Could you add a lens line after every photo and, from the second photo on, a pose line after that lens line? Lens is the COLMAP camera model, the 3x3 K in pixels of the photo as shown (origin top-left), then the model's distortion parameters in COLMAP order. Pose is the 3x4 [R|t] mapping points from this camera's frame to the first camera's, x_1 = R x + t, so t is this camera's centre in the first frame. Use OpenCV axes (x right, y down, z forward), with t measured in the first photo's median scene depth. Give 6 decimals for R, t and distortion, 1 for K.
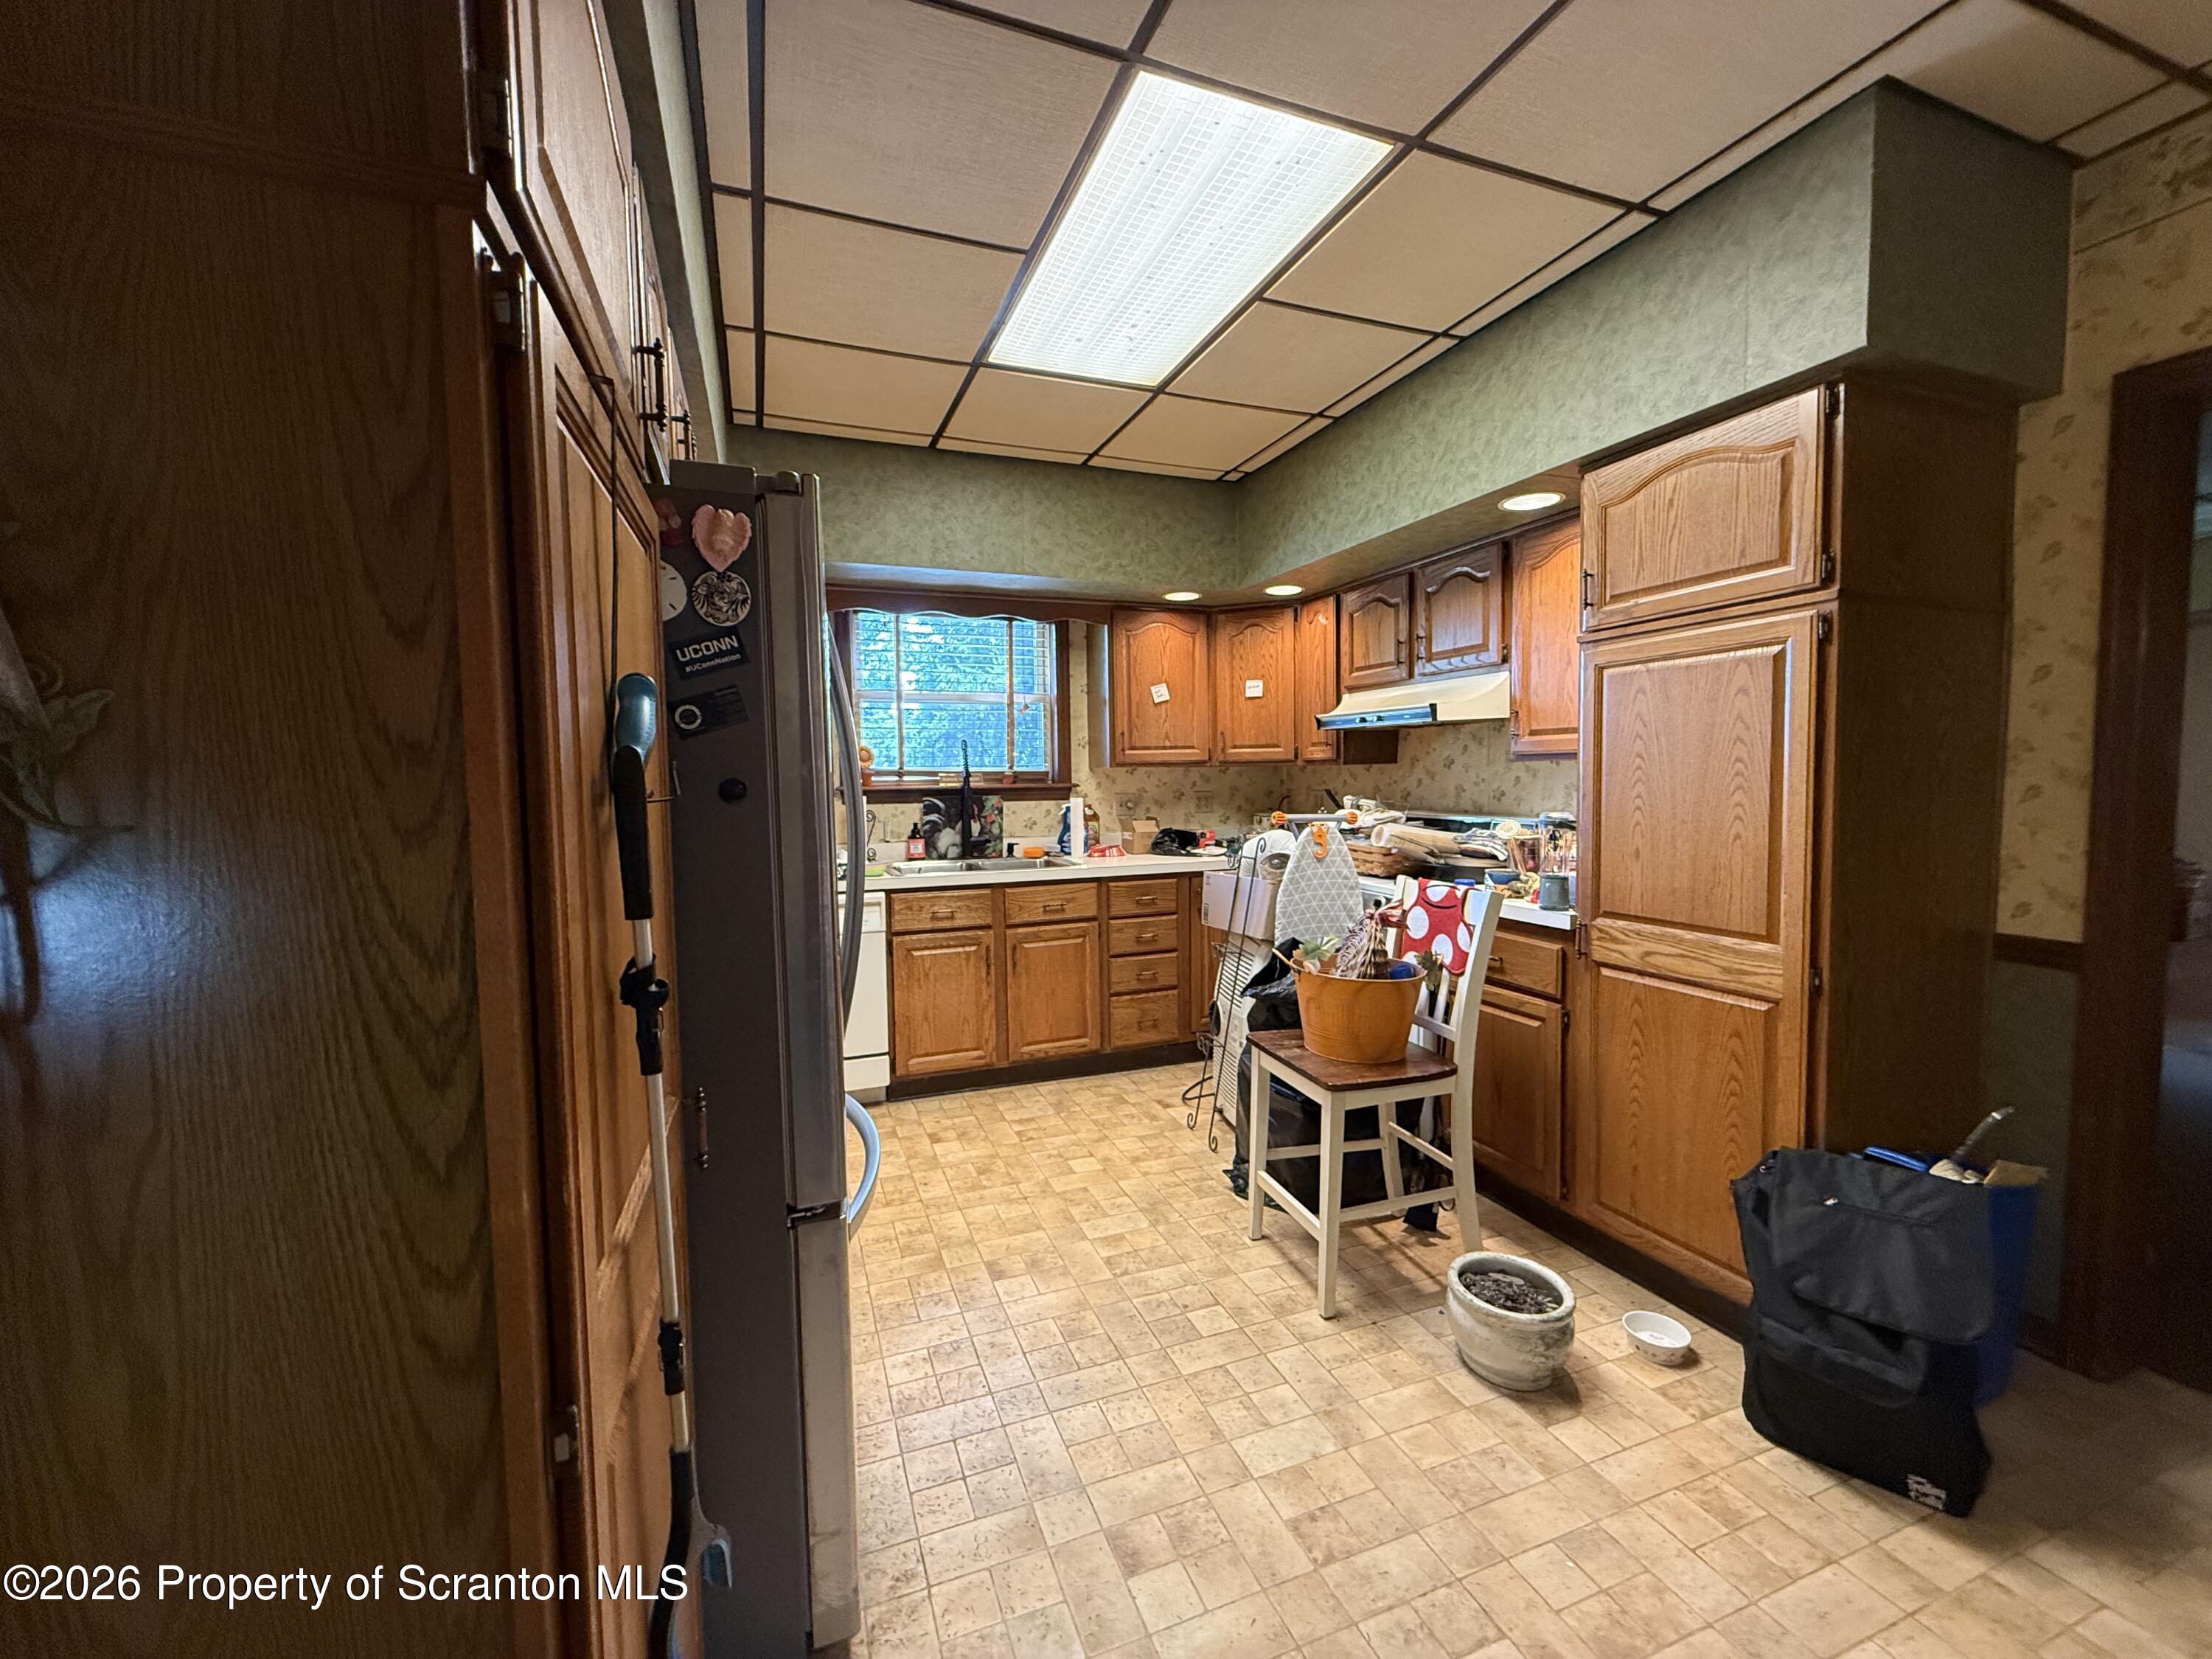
lens RADIAL K [[881.6, 0, 1104.5], [0, 881.6, 828.0], [0, 0, 1]] dist [-0.000534, 0.000098]
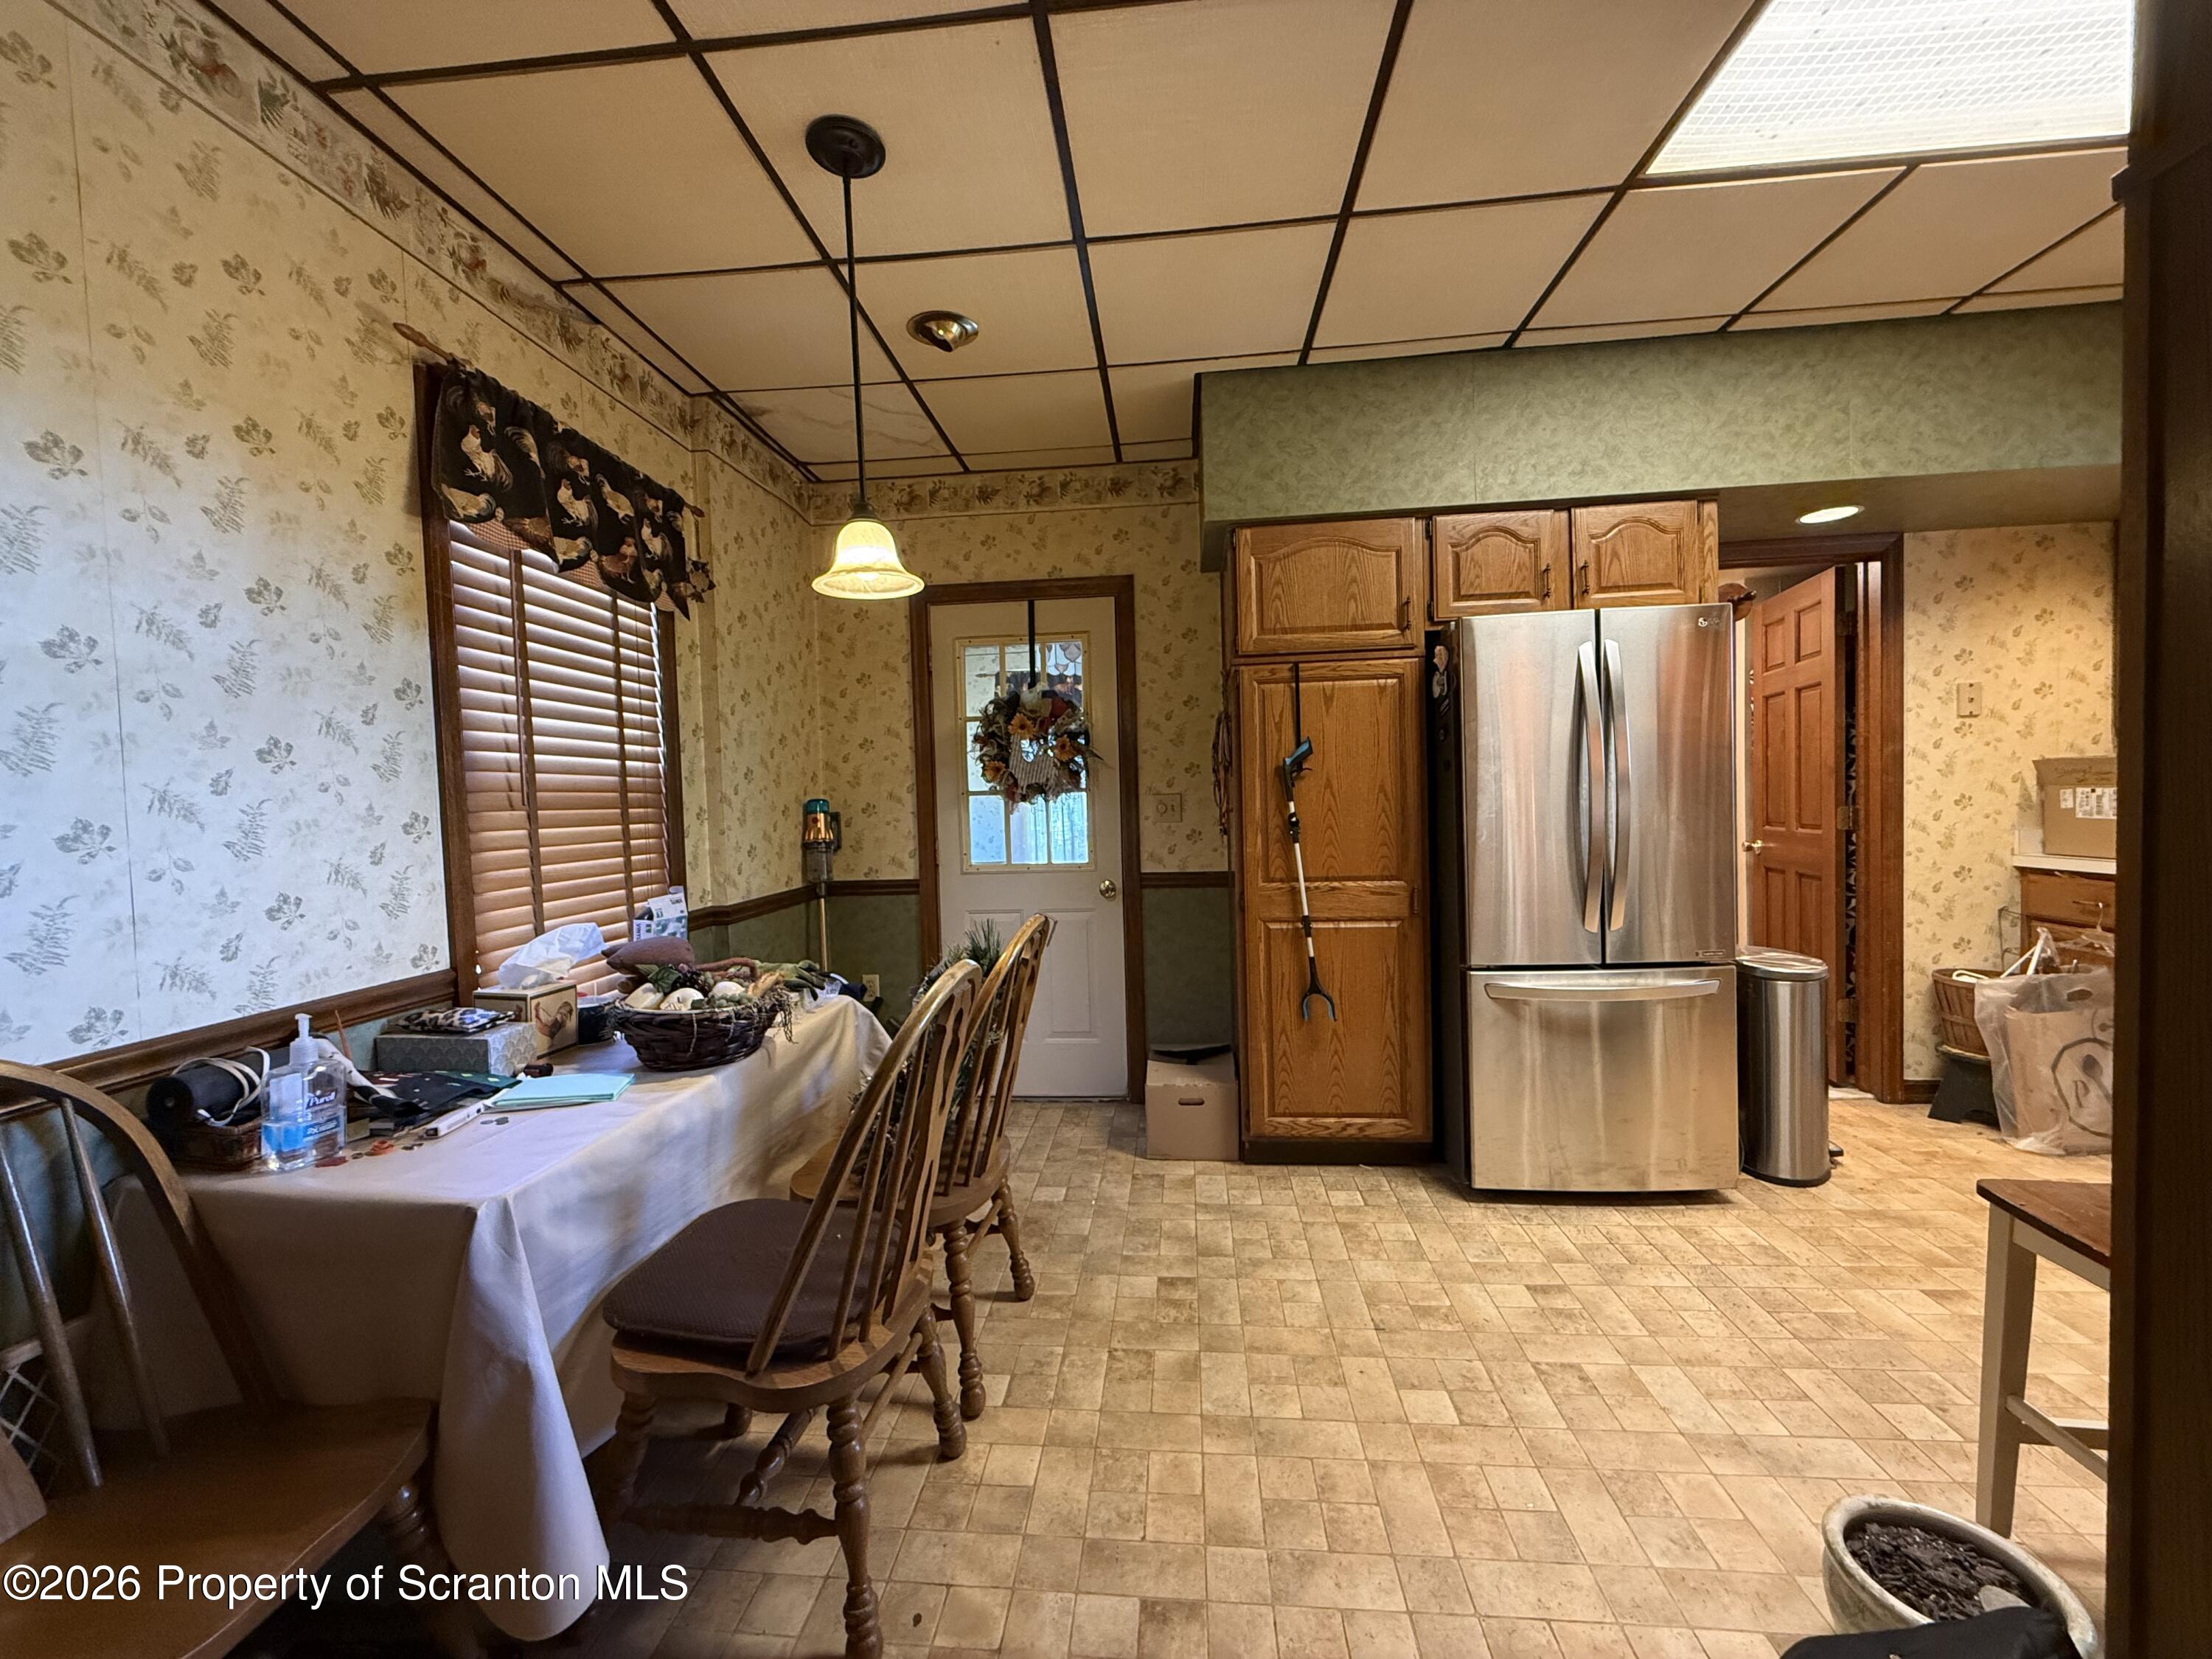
lens RADIAL K [[881.6, 0, 1104.5], [0, 881.6, 828.0], [0, 0, 1]] dist [-0.000534, 0.000098]
pose [[-0.440800, 0.059195, -0.895652, 0.654824], [-0.018230, 0.997027, 0.074866, -0.011306], [0.897420, 0.049328, -0.438410, 0.388338]]
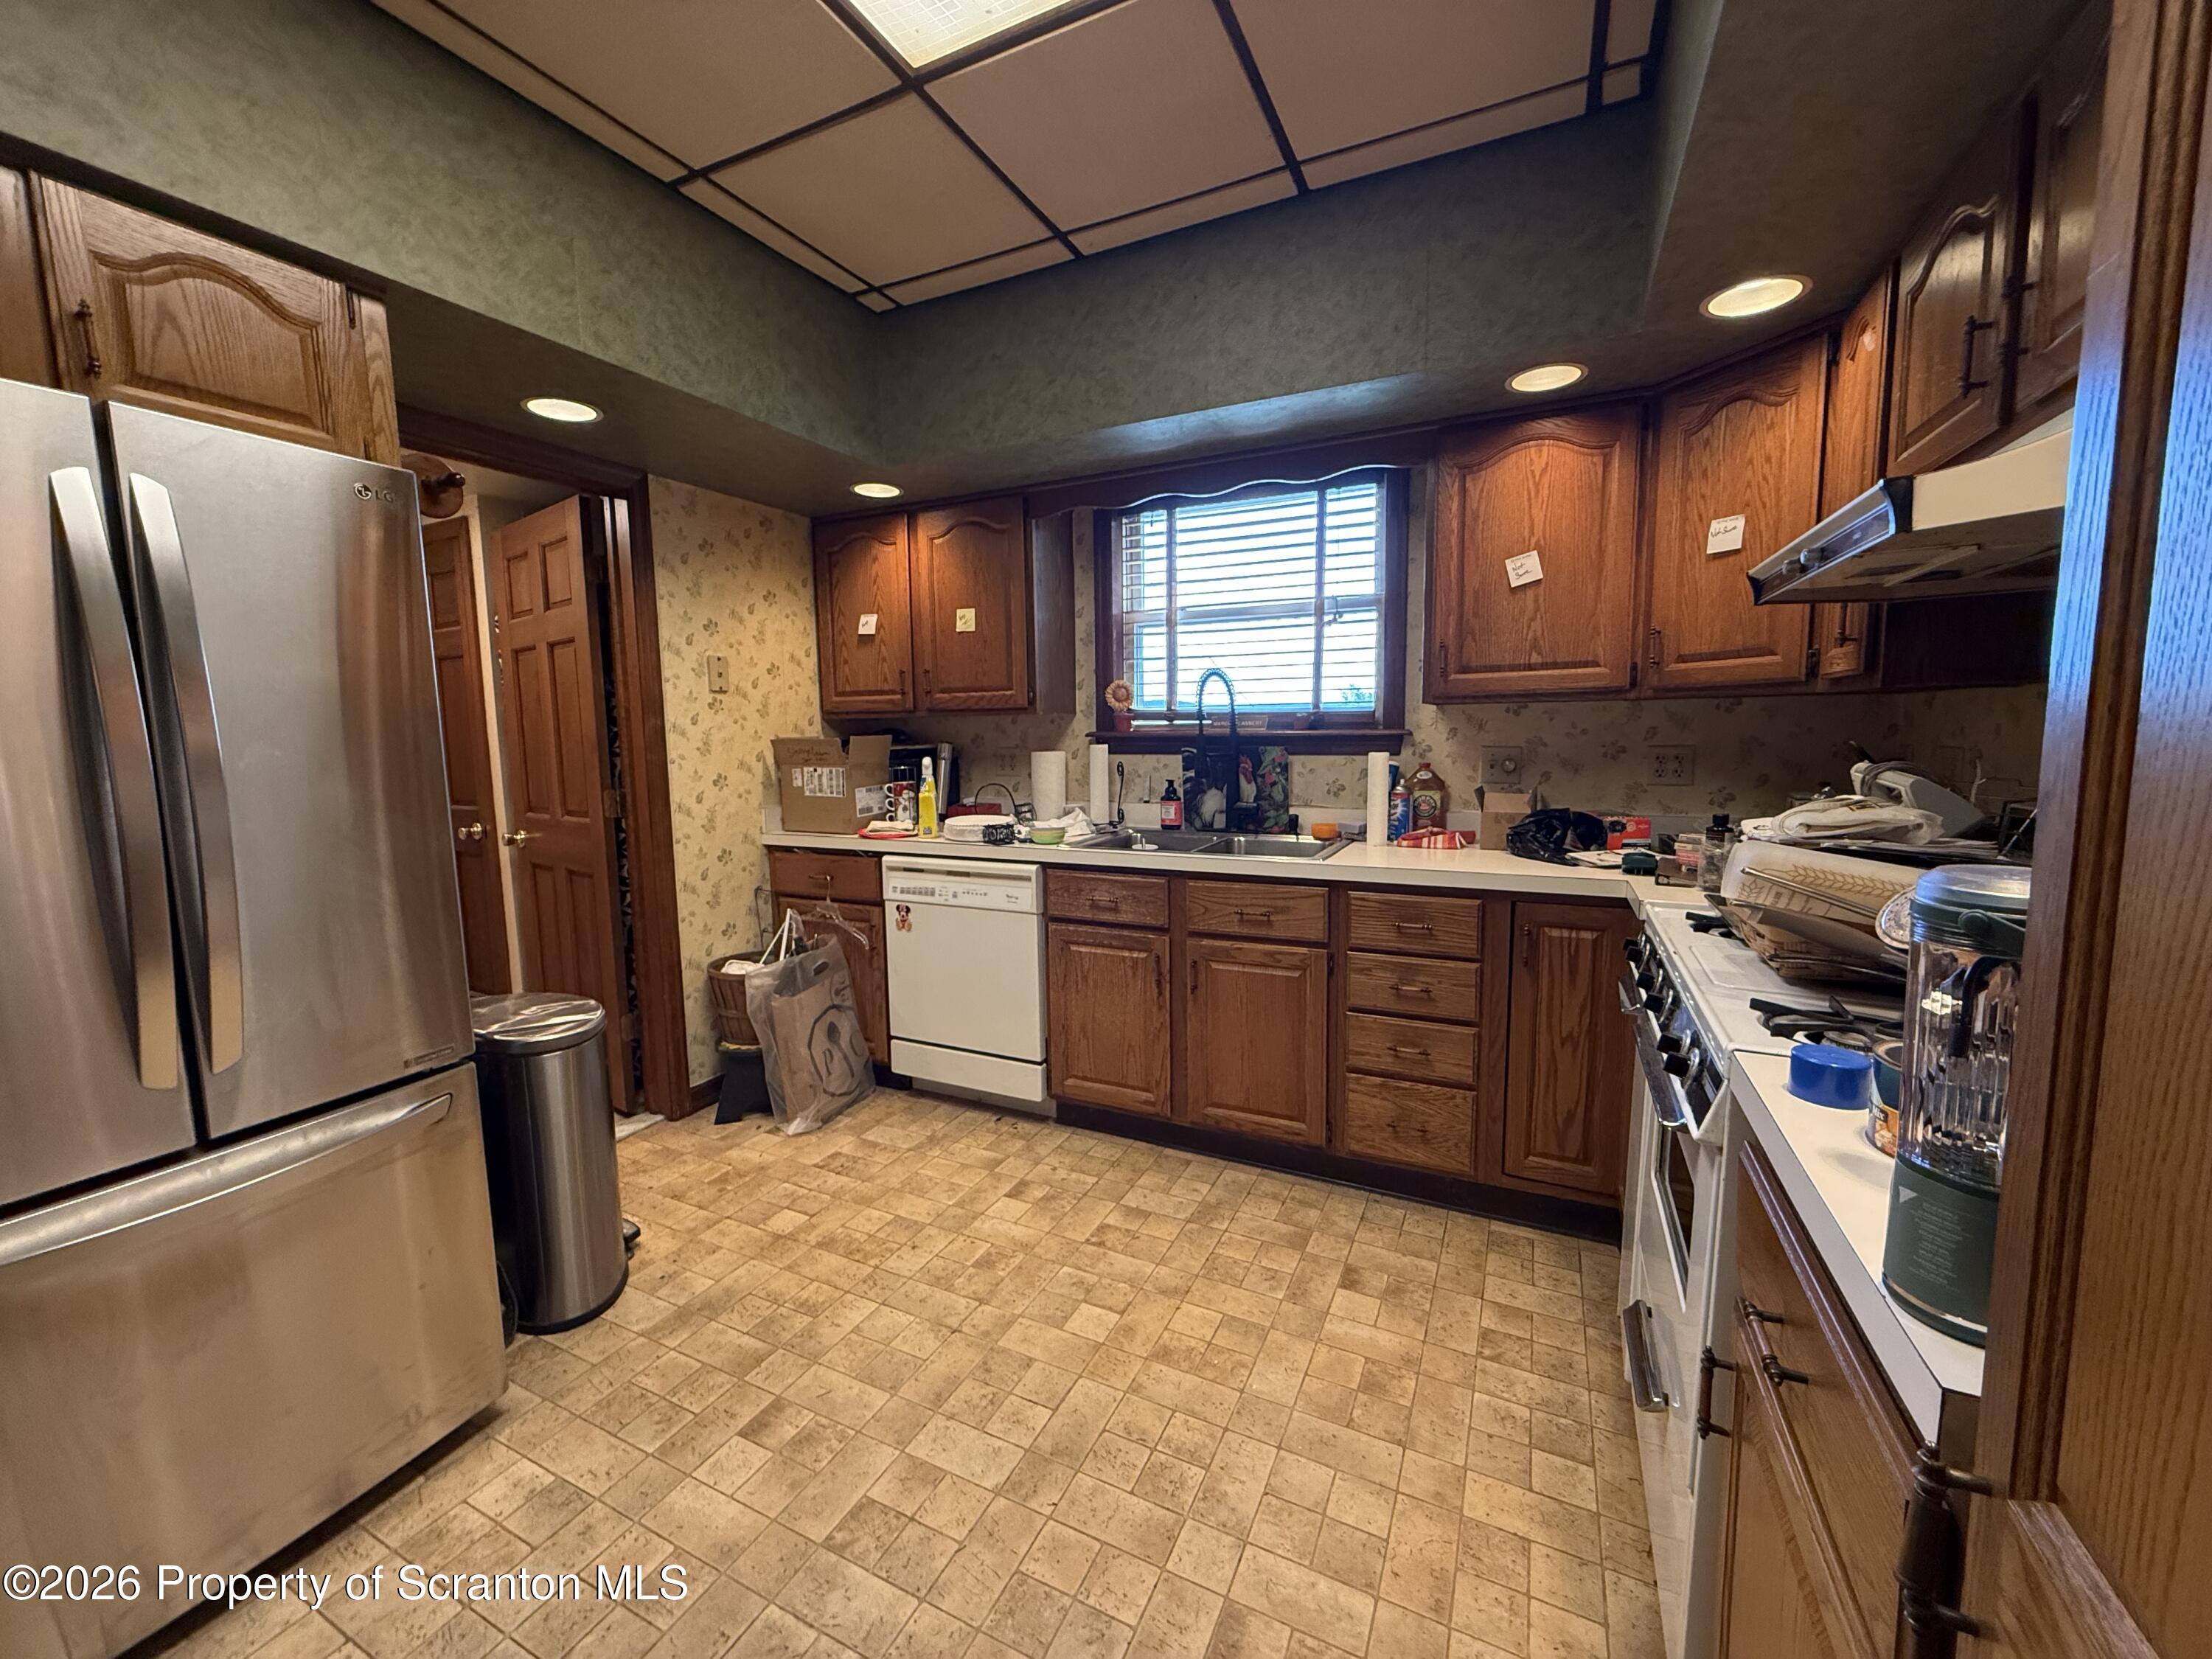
lens RADIAL K [[881.6, 0, 1104.5], [0, 881.6, 828.0], [0, 0, 1]] dist [-0.000534, 0.000098]
pose [[0.678665, 0.084787, -0.729538, 0.345818], [-0.040465, 0.996122, 0.078126, -0.023950], [0.733332, -0.023500, 0.679464, 0.469620]]
